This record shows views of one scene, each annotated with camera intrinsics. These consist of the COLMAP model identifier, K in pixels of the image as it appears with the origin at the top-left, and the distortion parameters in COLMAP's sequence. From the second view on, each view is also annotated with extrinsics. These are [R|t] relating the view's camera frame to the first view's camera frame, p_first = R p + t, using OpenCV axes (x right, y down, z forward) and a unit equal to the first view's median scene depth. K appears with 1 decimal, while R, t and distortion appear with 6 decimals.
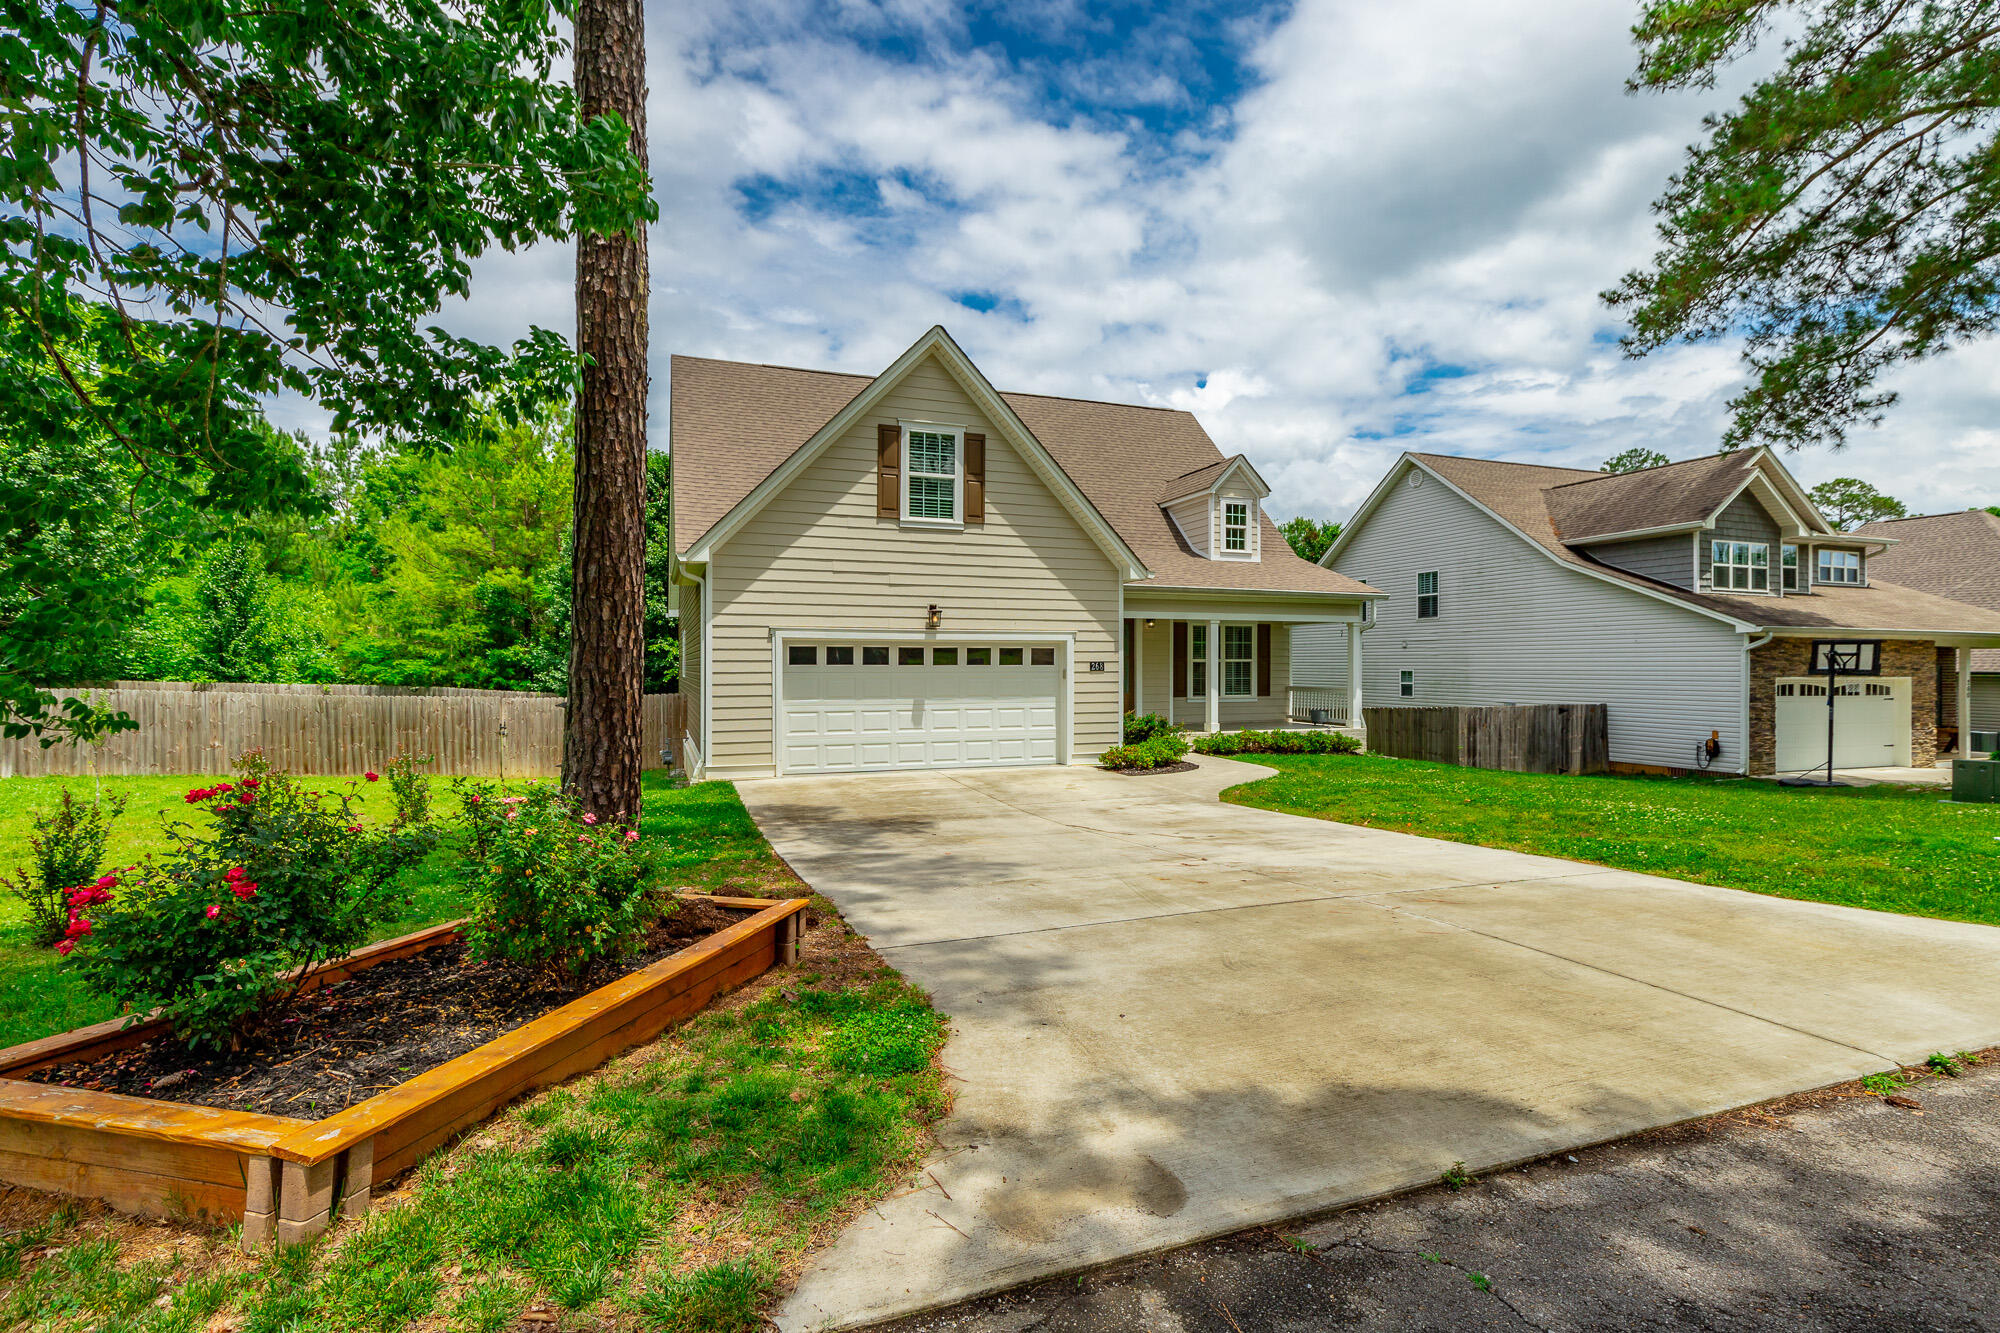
lens RADIAL K [[949.2, 0, 961.2], [0, 949.2, 662.7], [0, 0, 1]] dist [0.000571, -0.000054]
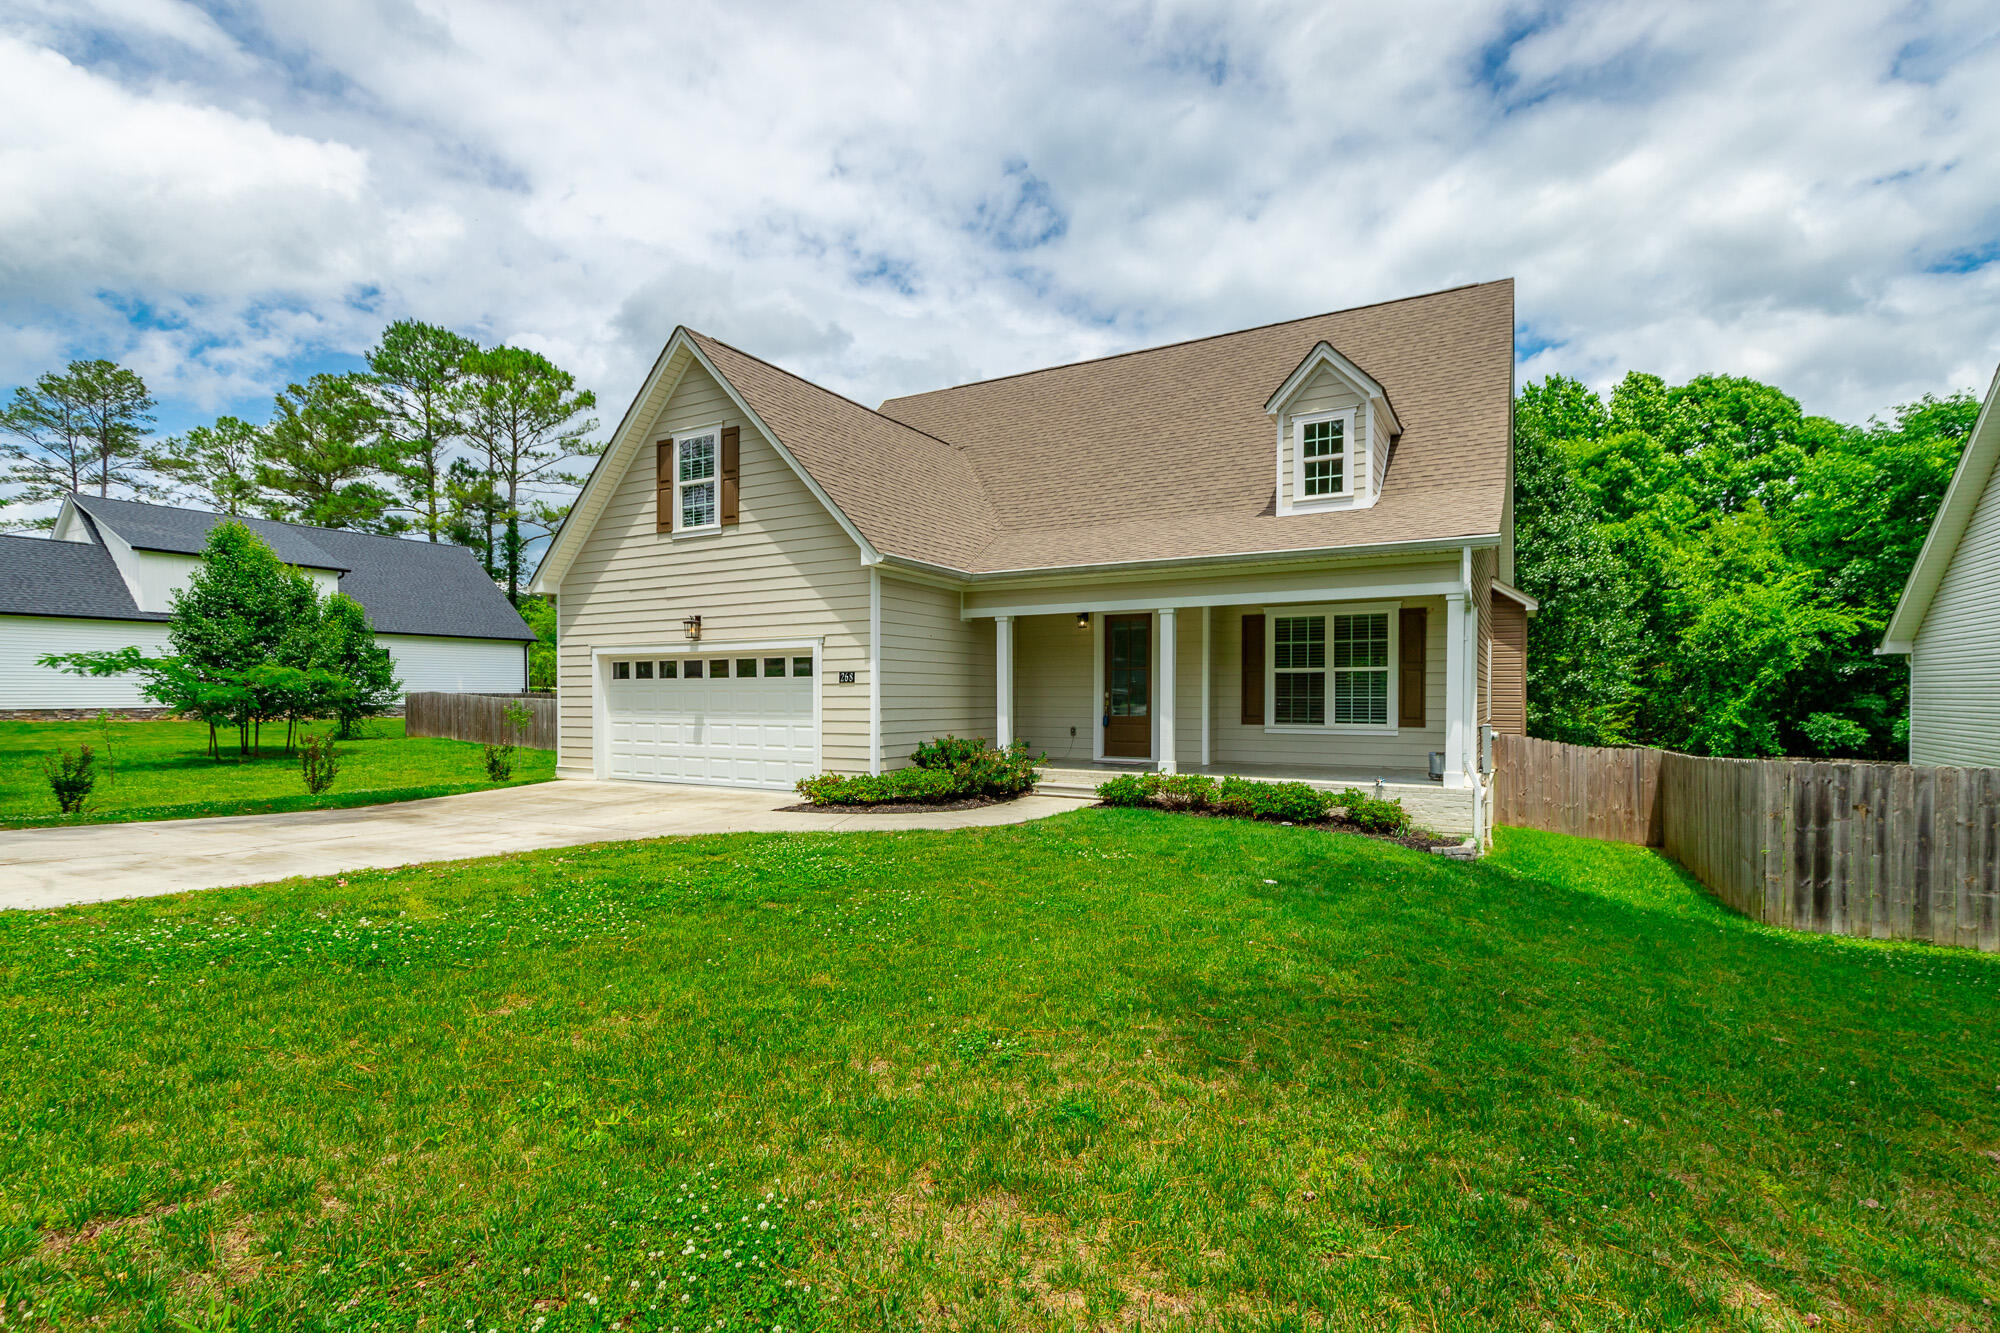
lens RADIAL K [[930.8, 0, 1010.7], [0, 930.8, 700.0], [0, 0, 1]] dist [0.000481, 0.000044]
pose [[0.648088, 0.003282, -0.761559, 0.794833], [0.003129, 0.999971, 0.006972, 0.017325], [0.761559, -0.006902, 0.648058, 0.553182]]
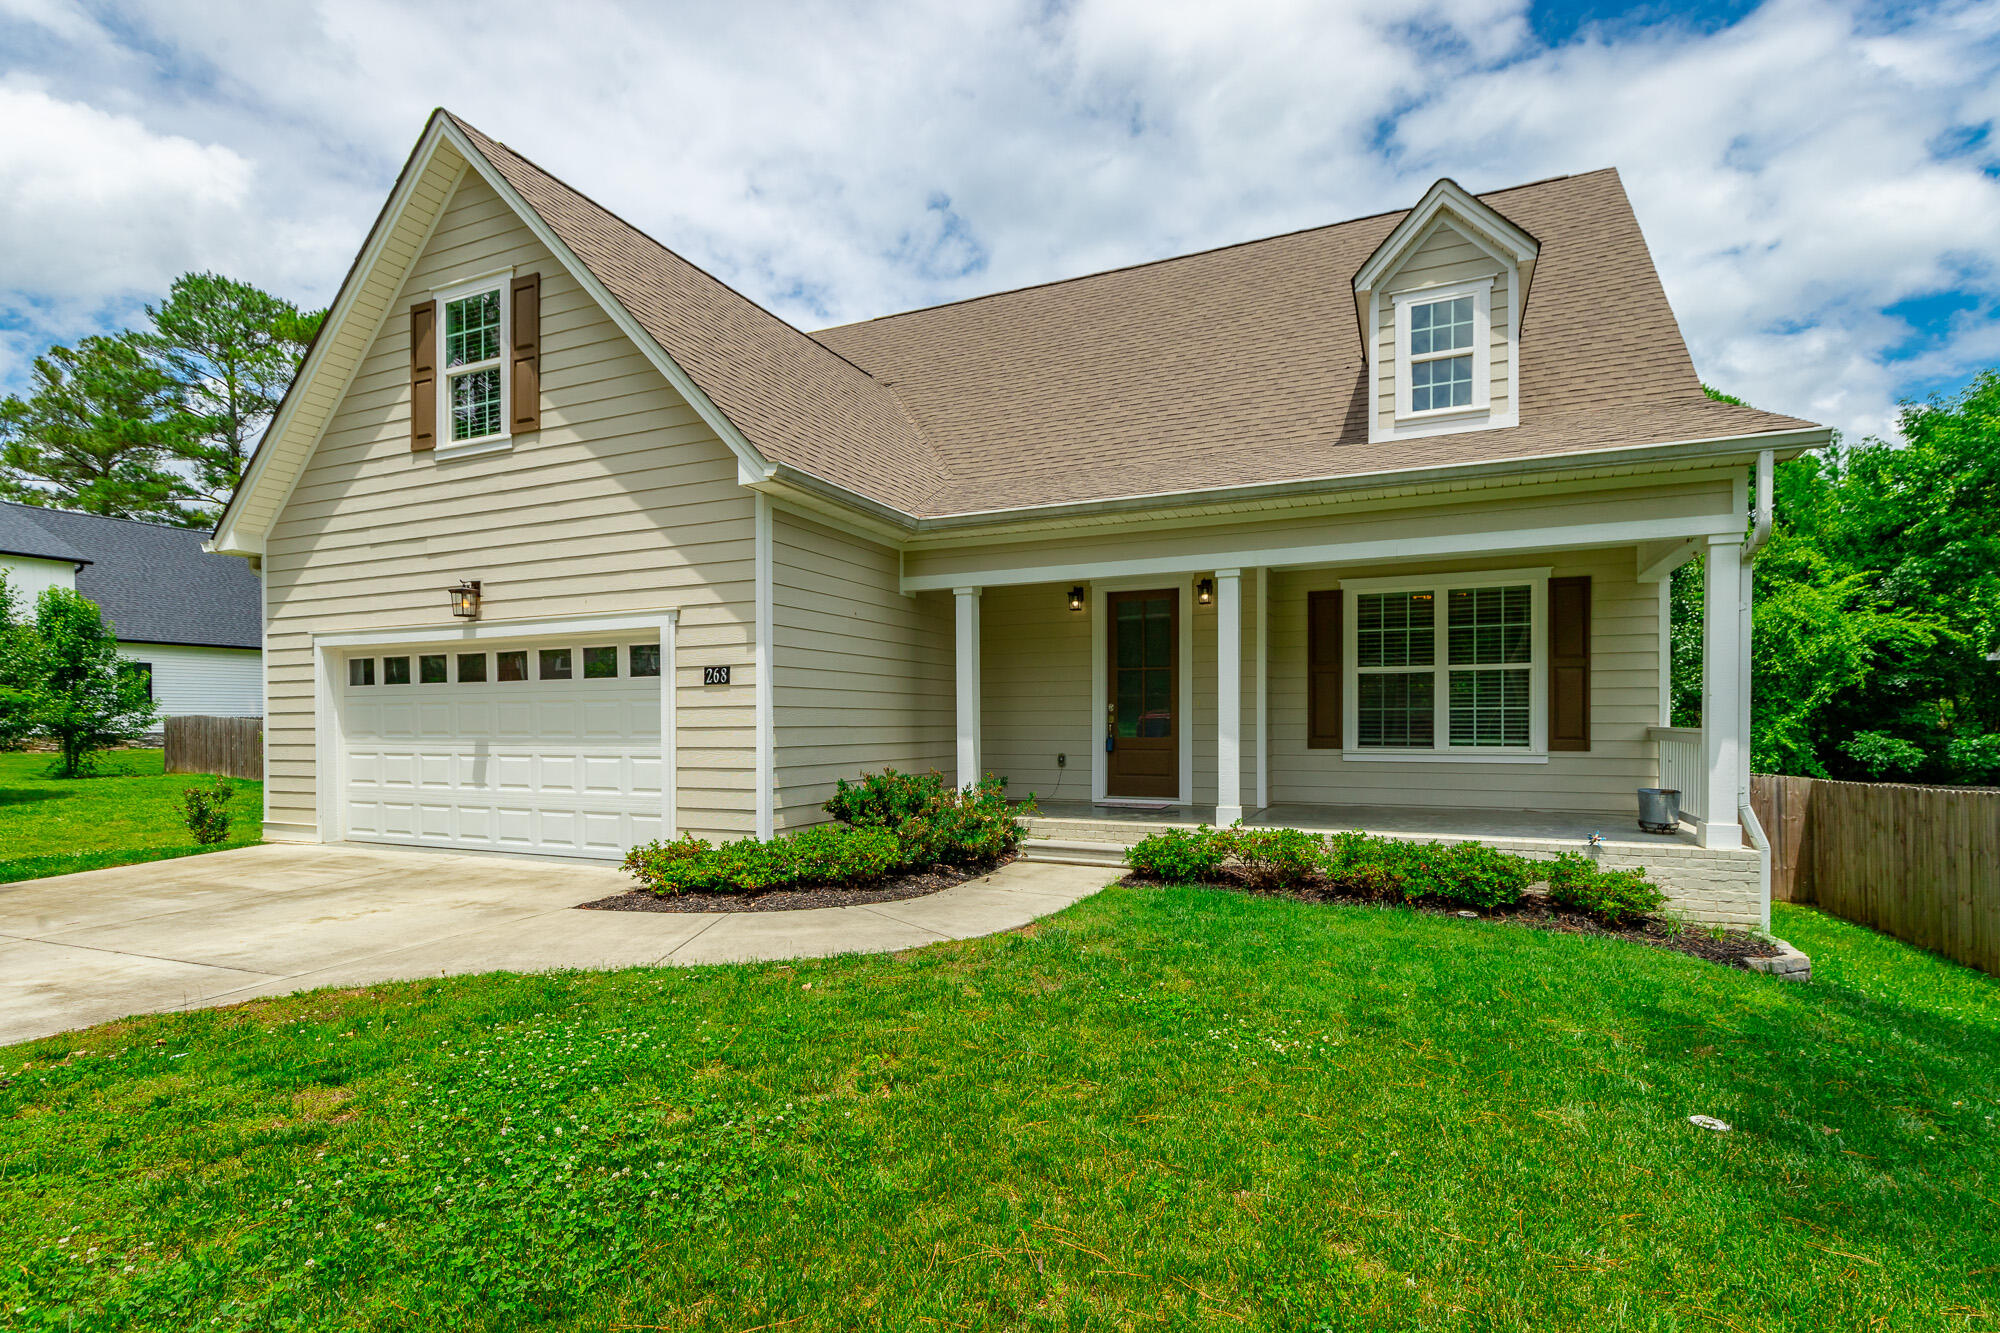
lens RADIAL K [[939.4, 0, 1027.1], [0, 939.4, 723.7], [0, 0, 1]] dist [-0.000537, -0.000296]
pose [[0.728996, -0.002217, -0.684514, 0.561078], [0.007286, 0.999963, 0.004521, 0.026365], [0.684479, -0.008282, 0.728986, 0.708856]]
